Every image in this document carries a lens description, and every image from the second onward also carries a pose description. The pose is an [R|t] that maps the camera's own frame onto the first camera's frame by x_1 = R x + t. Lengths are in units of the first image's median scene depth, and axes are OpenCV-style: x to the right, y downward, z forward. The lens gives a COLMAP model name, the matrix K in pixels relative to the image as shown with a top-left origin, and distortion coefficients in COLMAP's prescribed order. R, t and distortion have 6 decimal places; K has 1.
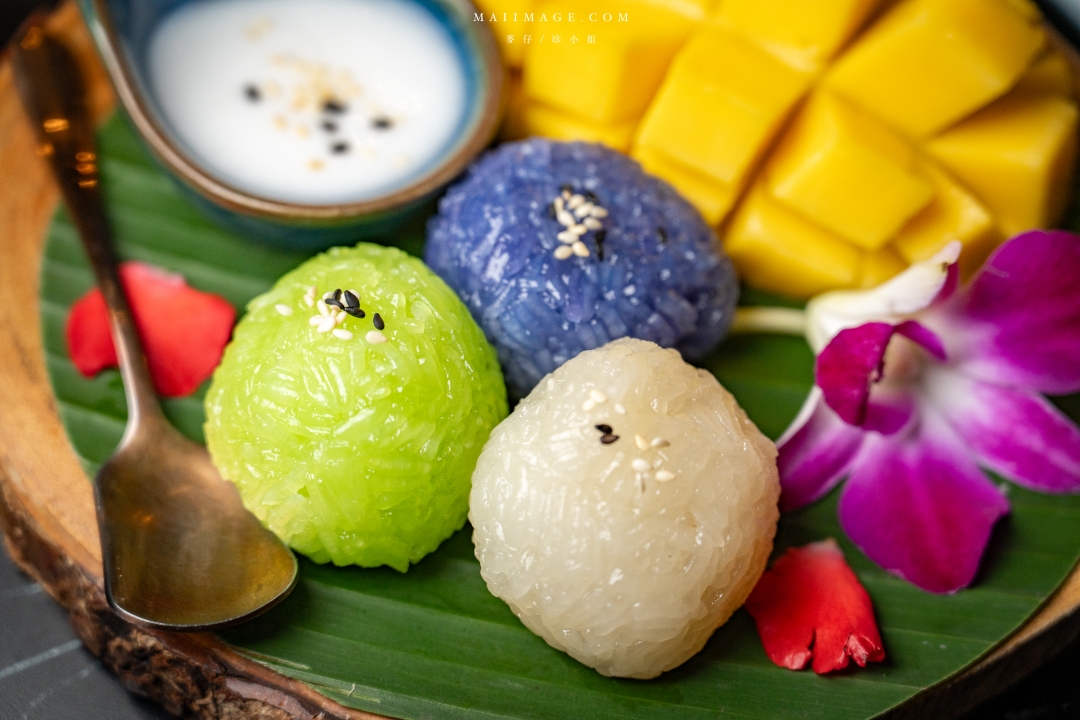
lens RADIAL K [[2171.1, 0, 540.0], [0, 2171.1, 360.0], [0, 0, 1]] dist [-0.038814, -0.182122]
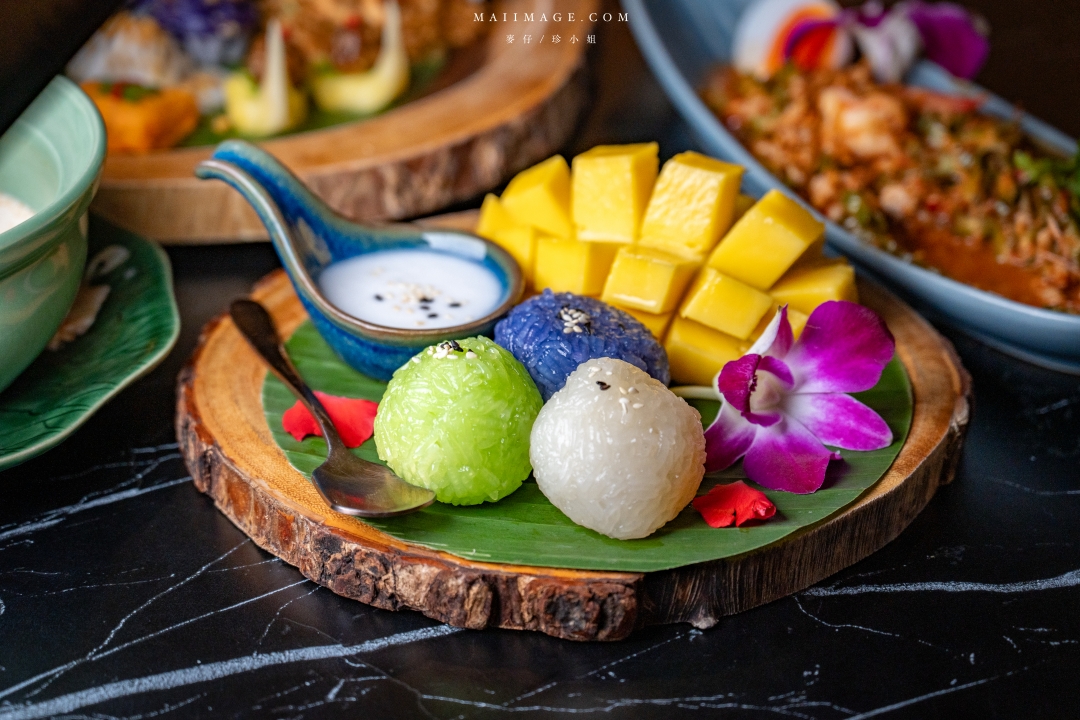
lens RADIAL K [[2171.1, 0, 540.0], [0, 2171.1, 360.0], [0, 0, 1]] dist [-0.038814, -0.182122]
pose [[0.995021, -0.089401, 0.044061, -0.092661], [0.099479, 0.918038, -0.383809, 0.653879], [-0.006137, 0.386281, 0.922361, -0.633199]]
